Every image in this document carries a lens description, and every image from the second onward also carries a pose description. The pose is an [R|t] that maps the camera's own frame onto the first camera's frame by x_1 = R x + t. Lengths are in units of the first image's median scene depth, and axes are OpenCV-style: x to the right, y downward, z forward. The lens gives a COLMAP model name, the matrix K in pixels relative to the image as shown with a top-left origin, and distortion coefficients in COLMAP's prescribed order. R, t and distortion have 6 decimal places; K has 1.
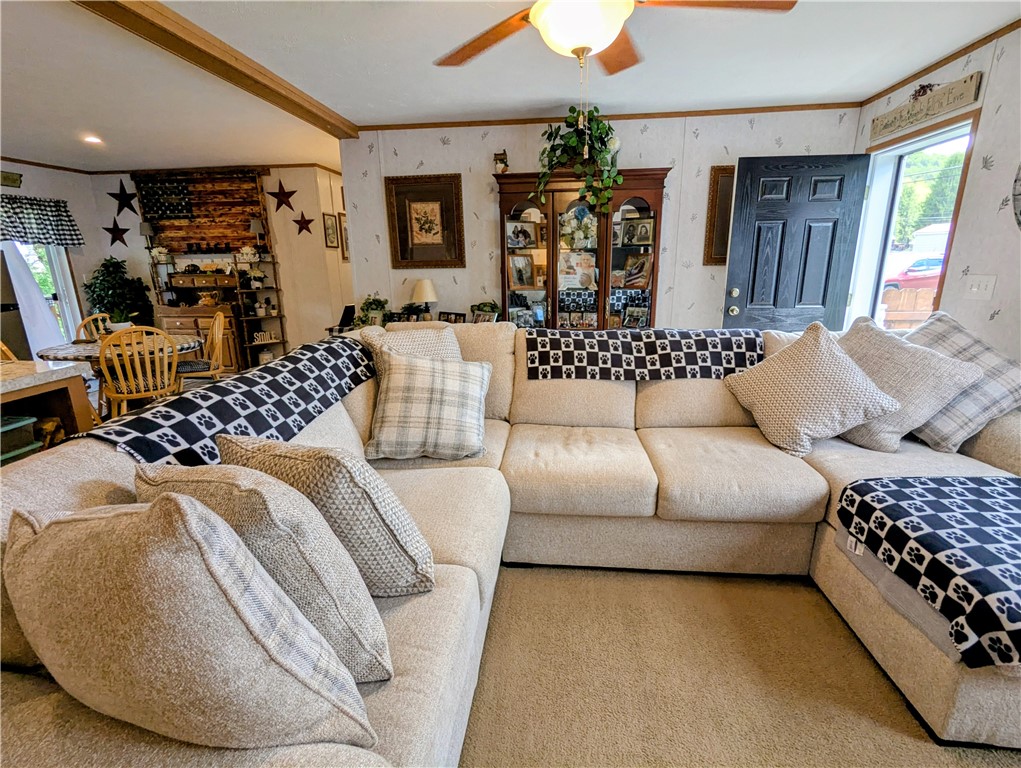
lens RADIAL K [[475.8, 0, 509.2], [0, 475.8, 382.6], [0, 0, 1]] dist [-0.003890, 0.000153]
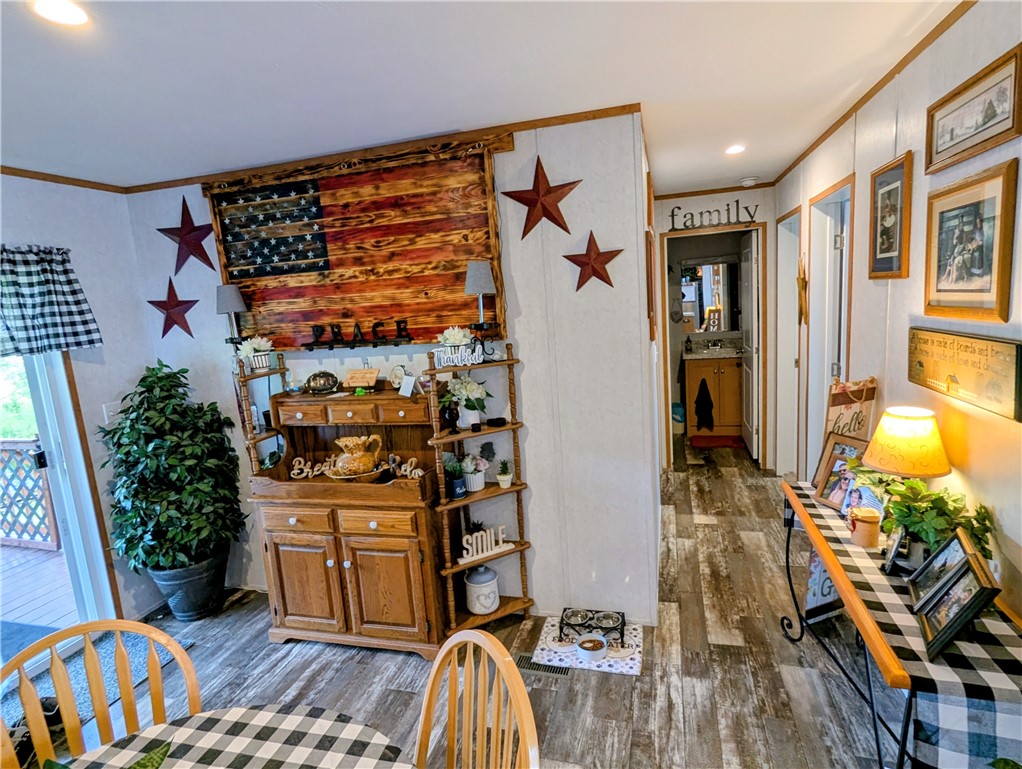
lens RADIAL K [[548.1, 0, 512.9], [0, 548.1, 386.2], [0, 0, 1]] dist [0.004168, -0.000077]
pose [[0.984409, -0.033501, -0.172676, -0.415450], [0.016879, 0.995156, -0.096845, -0.187209], [0.175084, 0.092421, 0.980206, 0.546881]]
